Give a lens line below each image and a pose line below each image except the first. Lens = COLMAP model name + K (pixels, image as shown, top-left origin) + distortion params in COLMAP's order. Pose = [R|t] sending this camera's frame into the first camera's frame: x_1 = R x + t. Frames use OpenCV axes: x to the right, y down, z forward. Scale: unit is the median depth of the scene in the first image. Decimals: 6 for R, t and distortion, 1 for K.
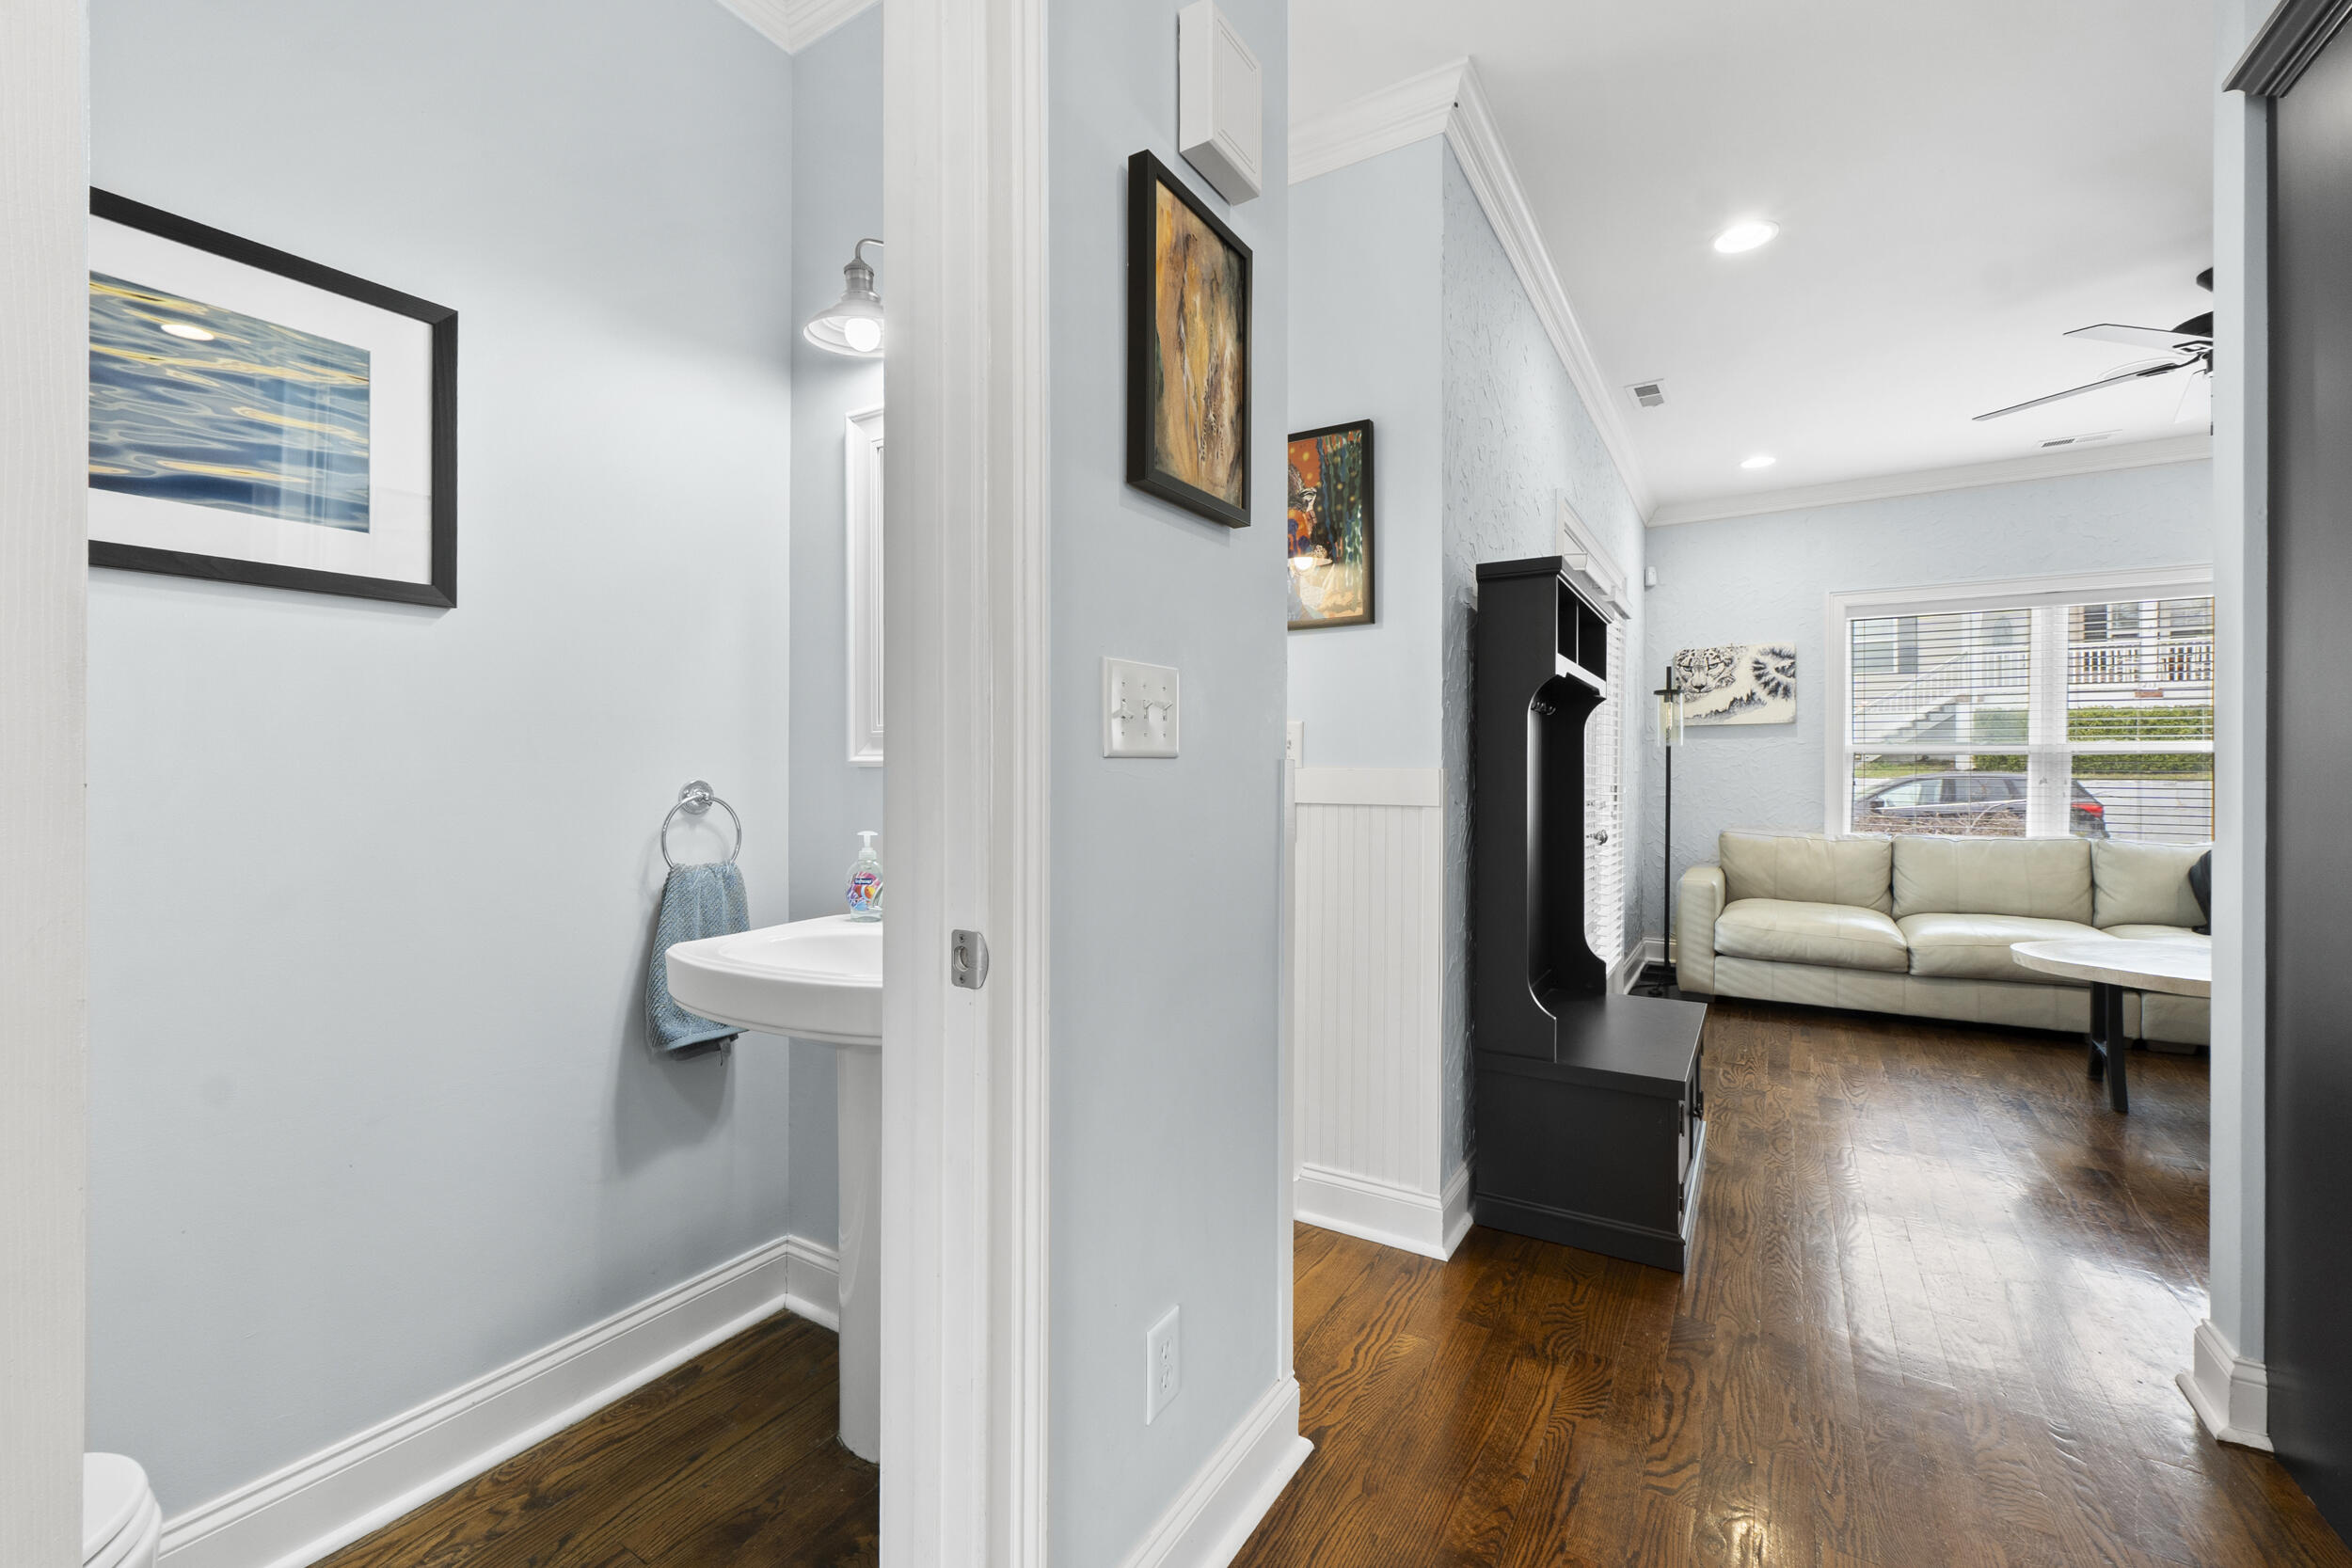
lens RADIAL K [[982.2, 0, 1181.2], [0, 982.2, 772.2], [0, 0, 1]] dist [-0.002239, -0.000169]
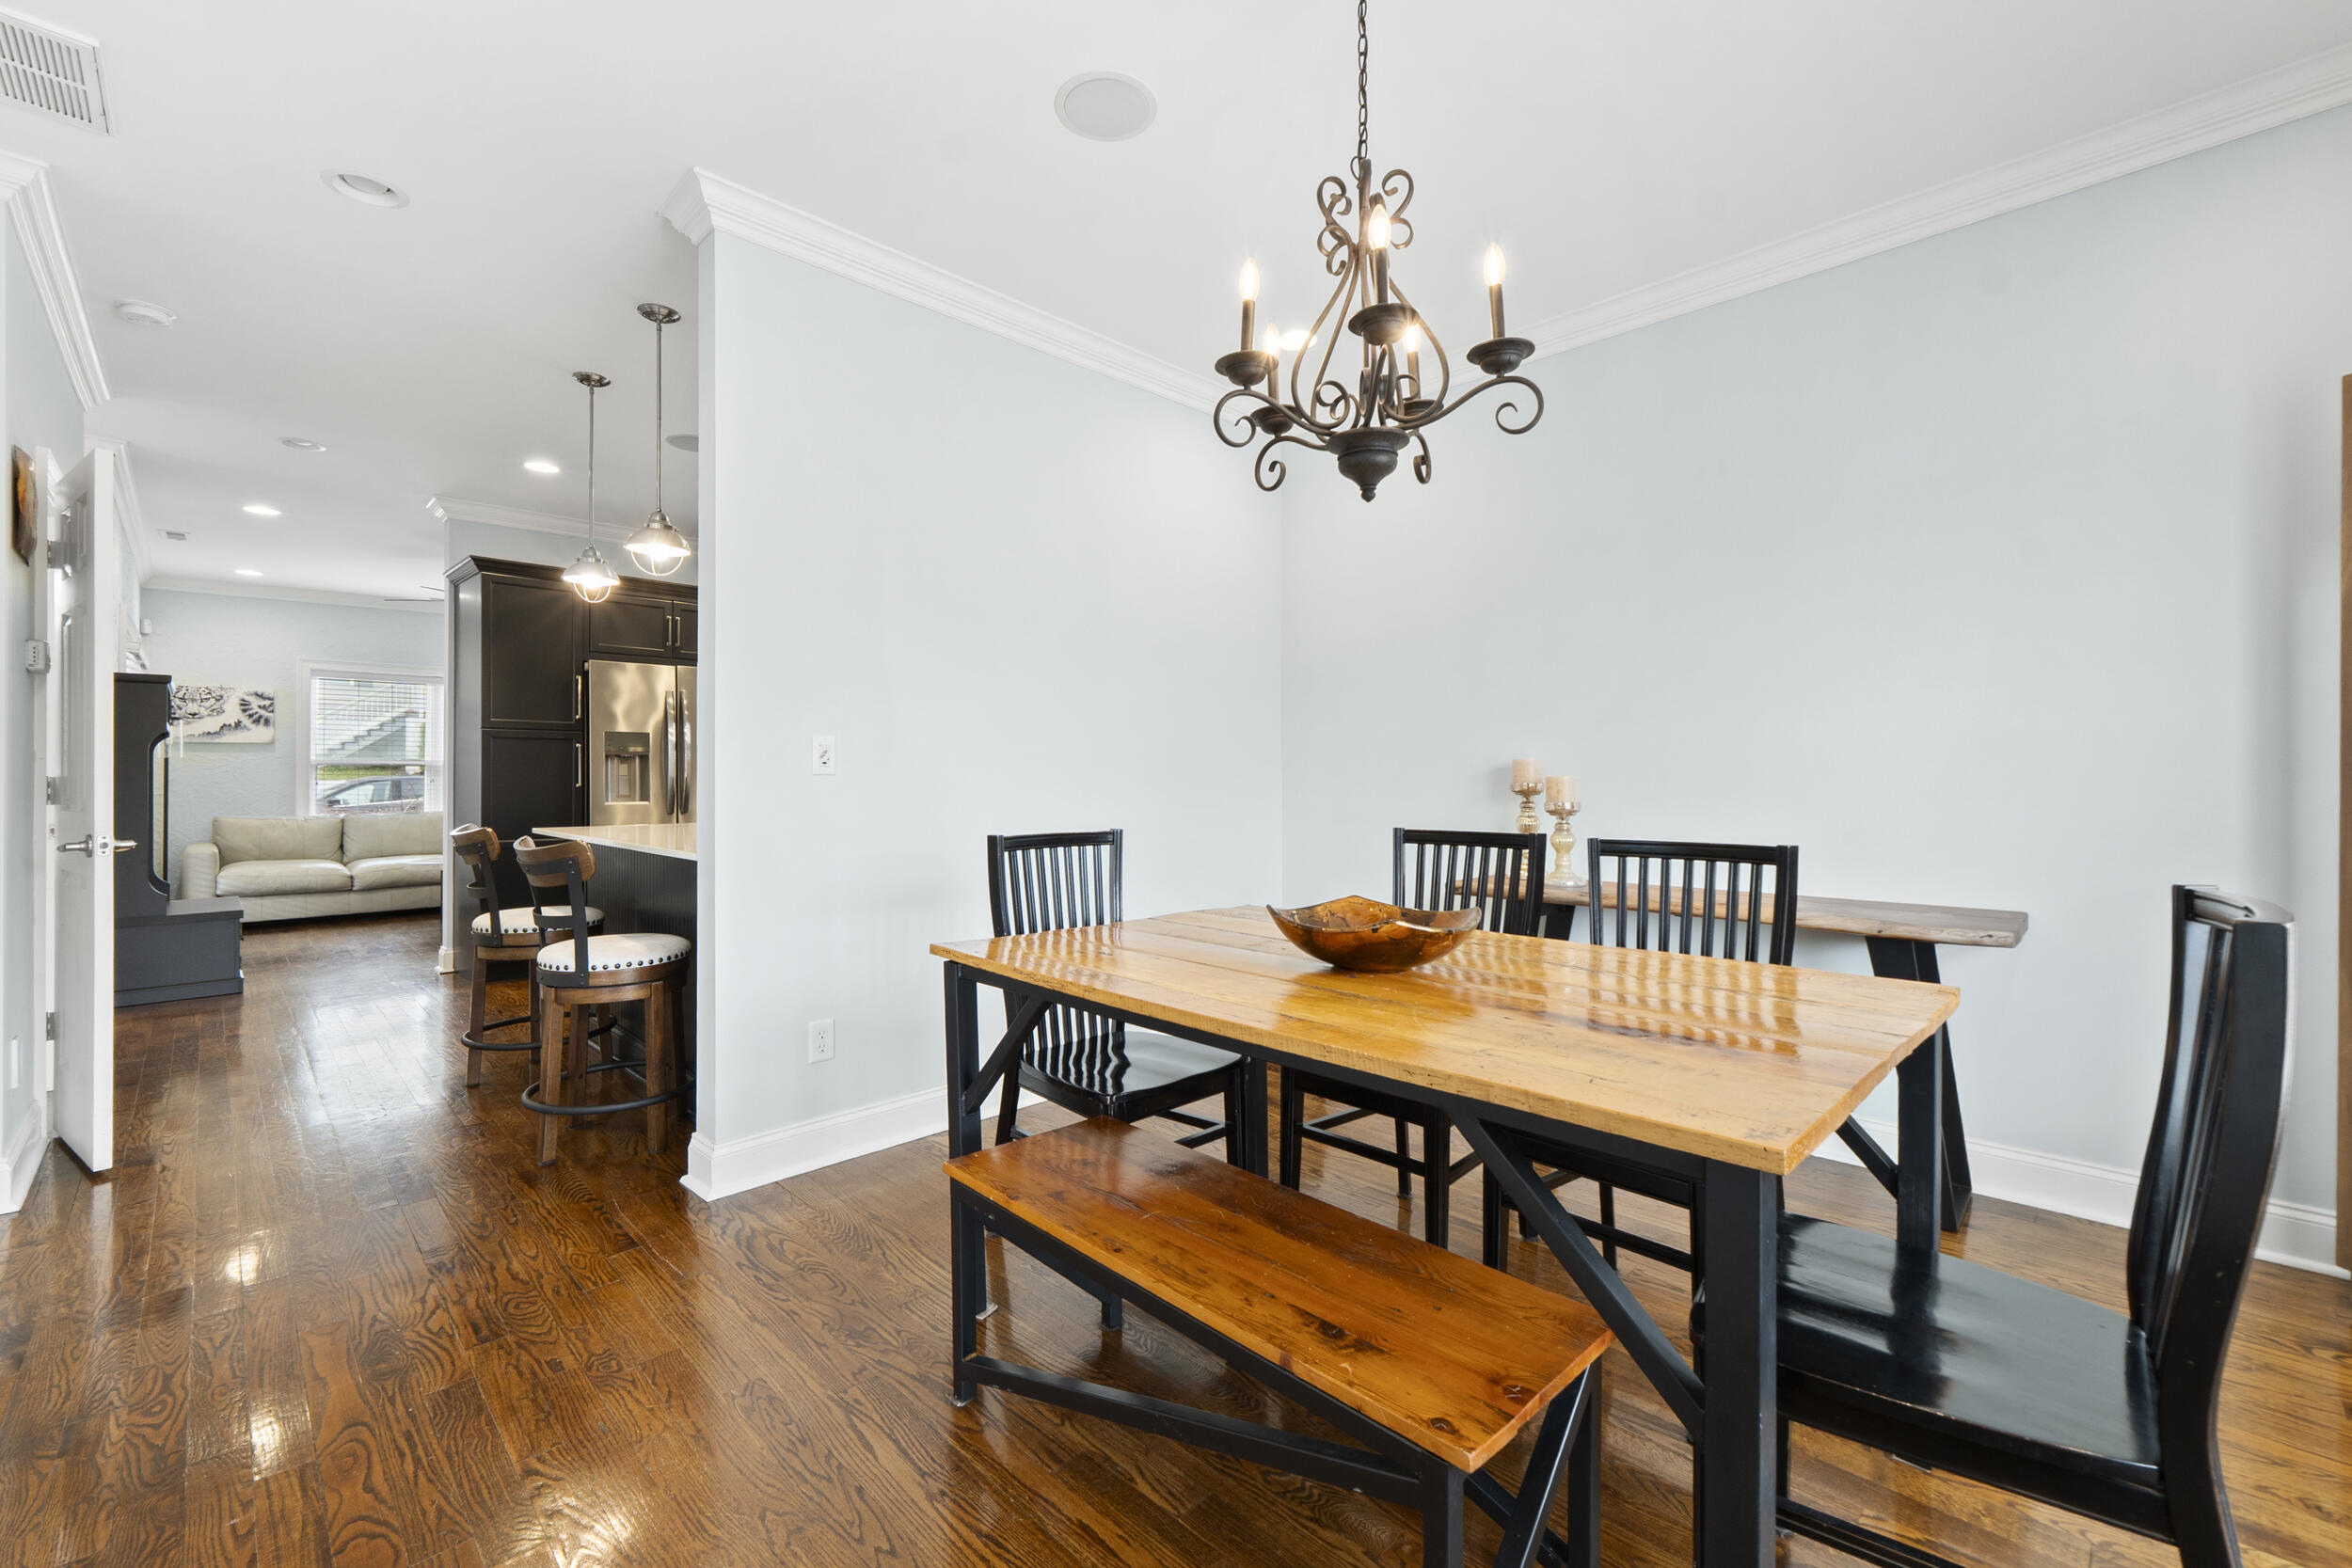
lens RADIAL K [[982.2, 0, 1181.2], [0, 982.2, 772.2], [0, 0, 1]] dist [-0.002239, -0.000169]
pose [[0.239384, 0.001110, 0.970924, -0.522115], [0.000668, 0.999999, -0.001307, -0.003723], [-0.970925, 0.000962, 0.239383, -0.740545]]
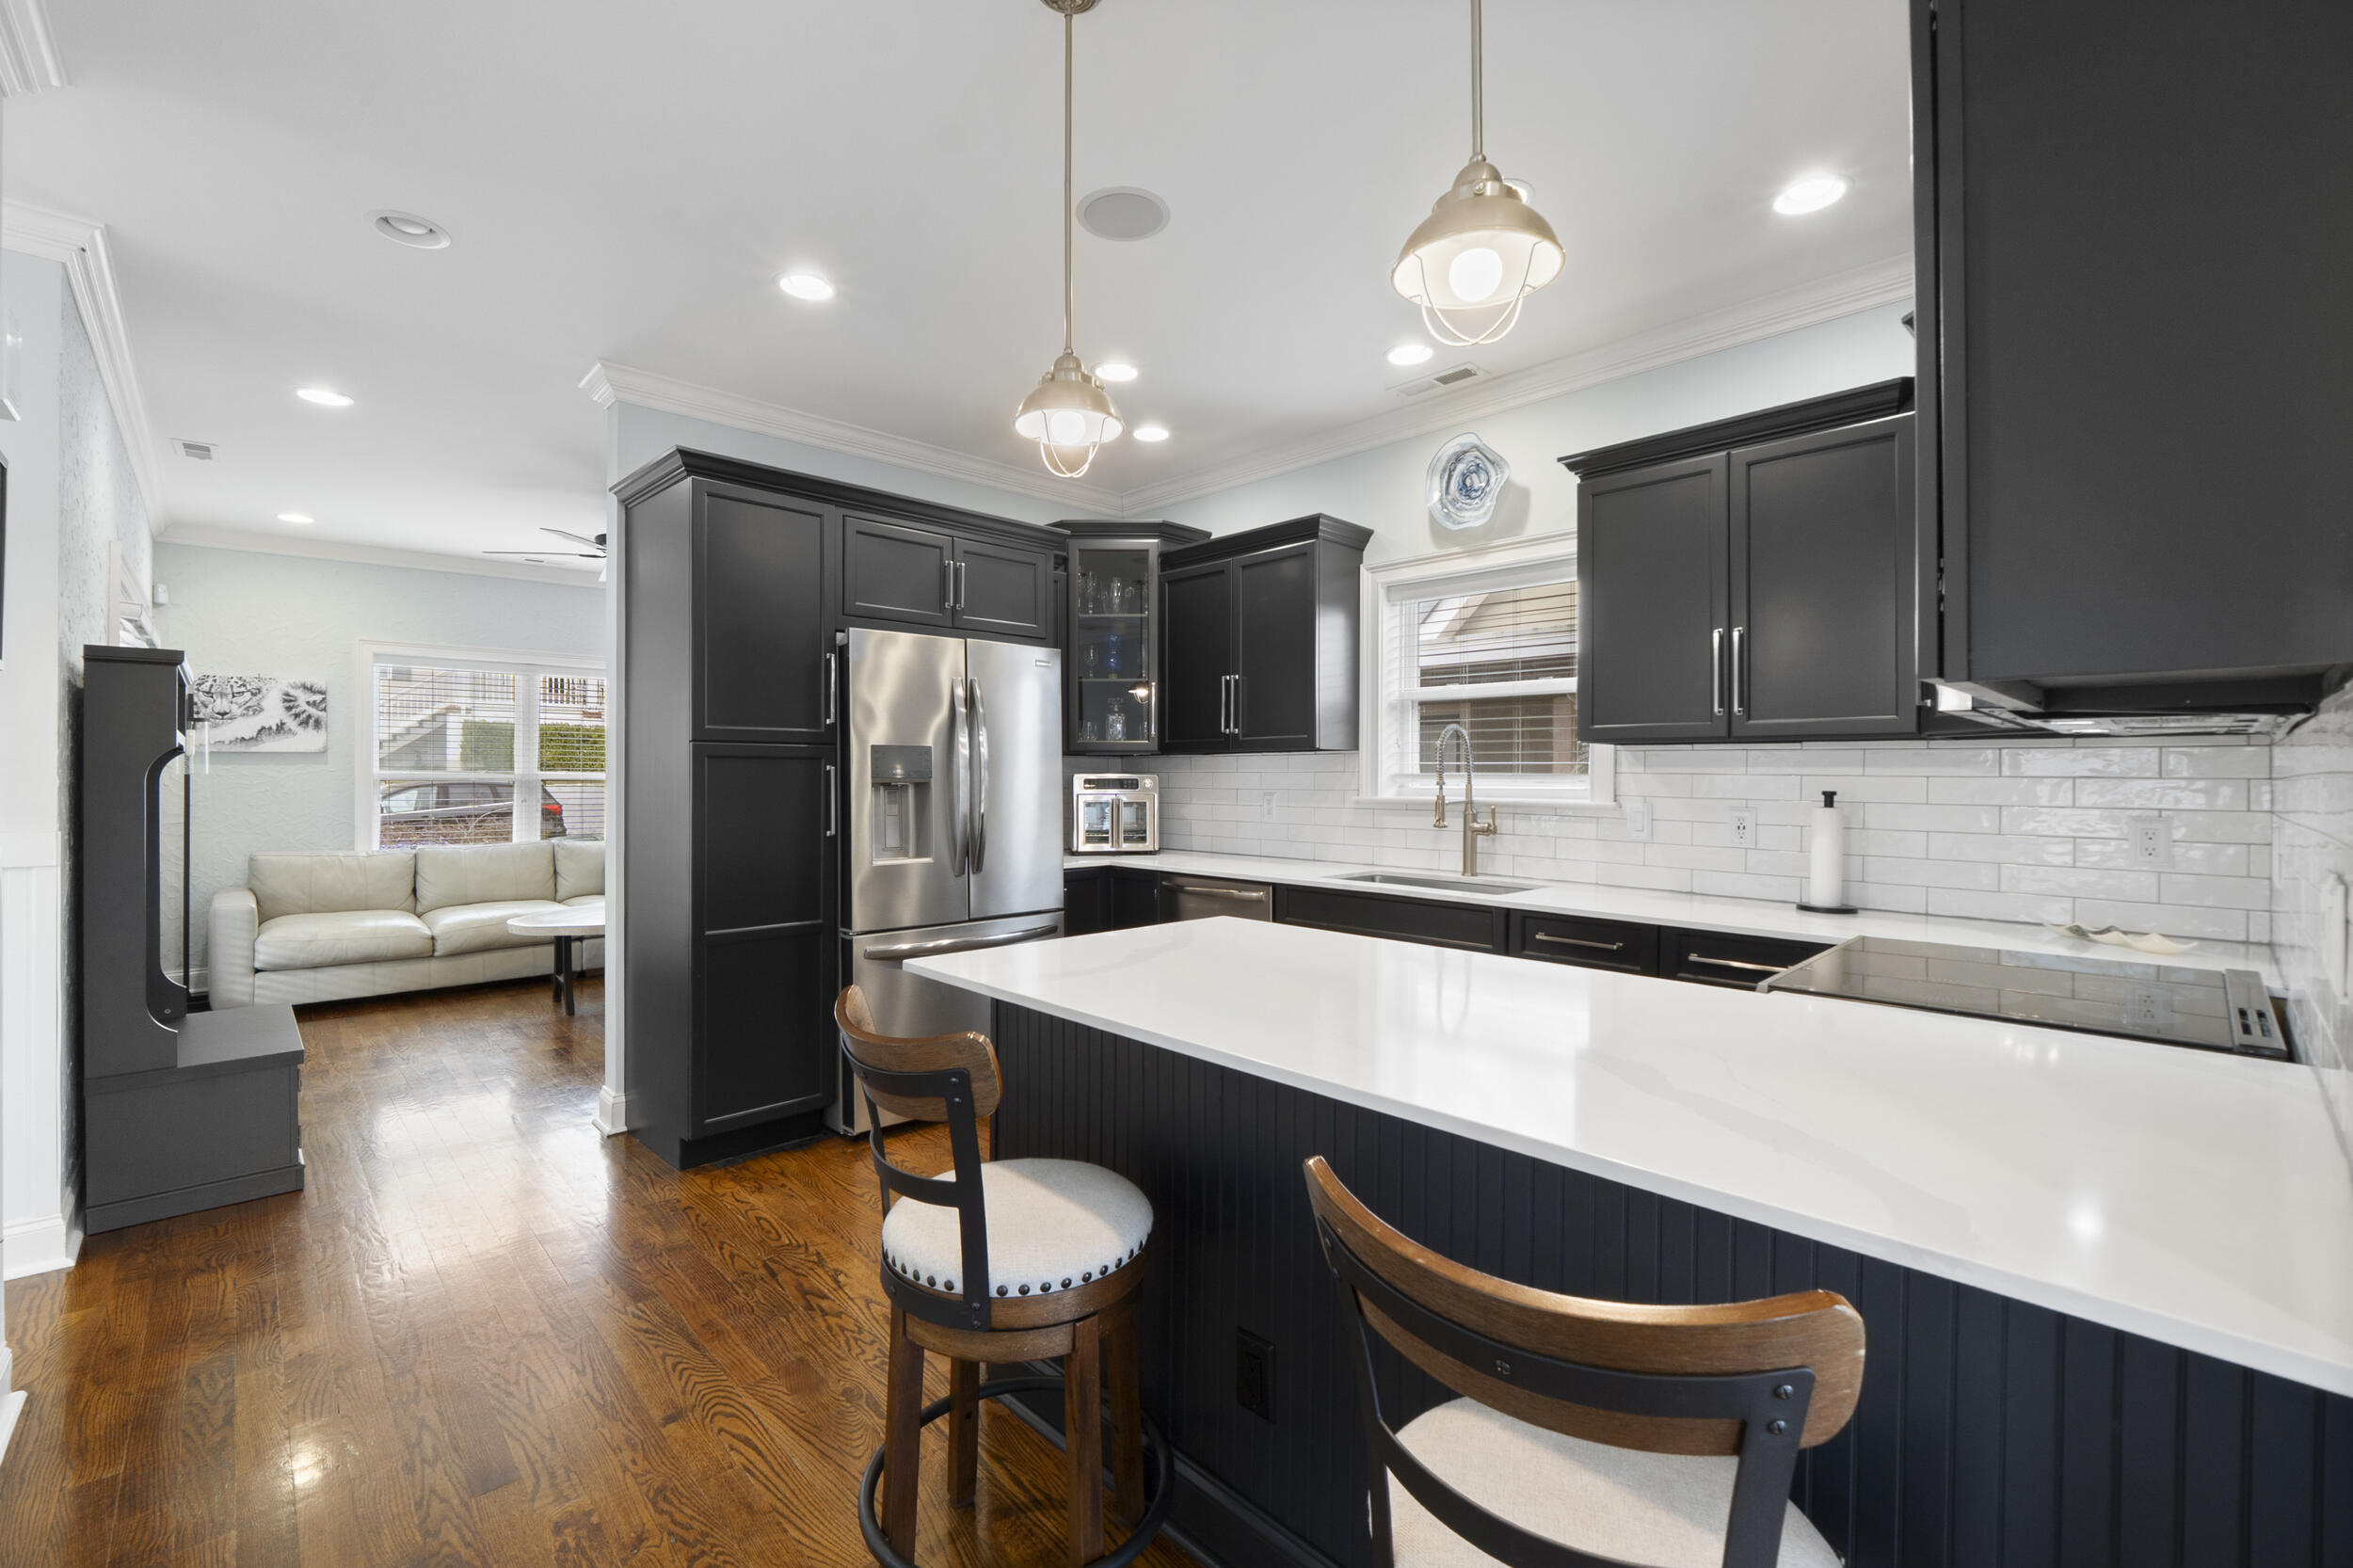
lens RADIAL K [[998.7, 0, 1154.1], [0, 998.7, 772.7], [0, 0, 1]] dist [-0.003263, -0.000433]
pose [[0.276473, -0.002617, 0.961018, -0.212899], [-0.001616, 0.999994, 0.003188, -0.034595], [-0.961020, -0.002434, 0.276467, -0.227428]]
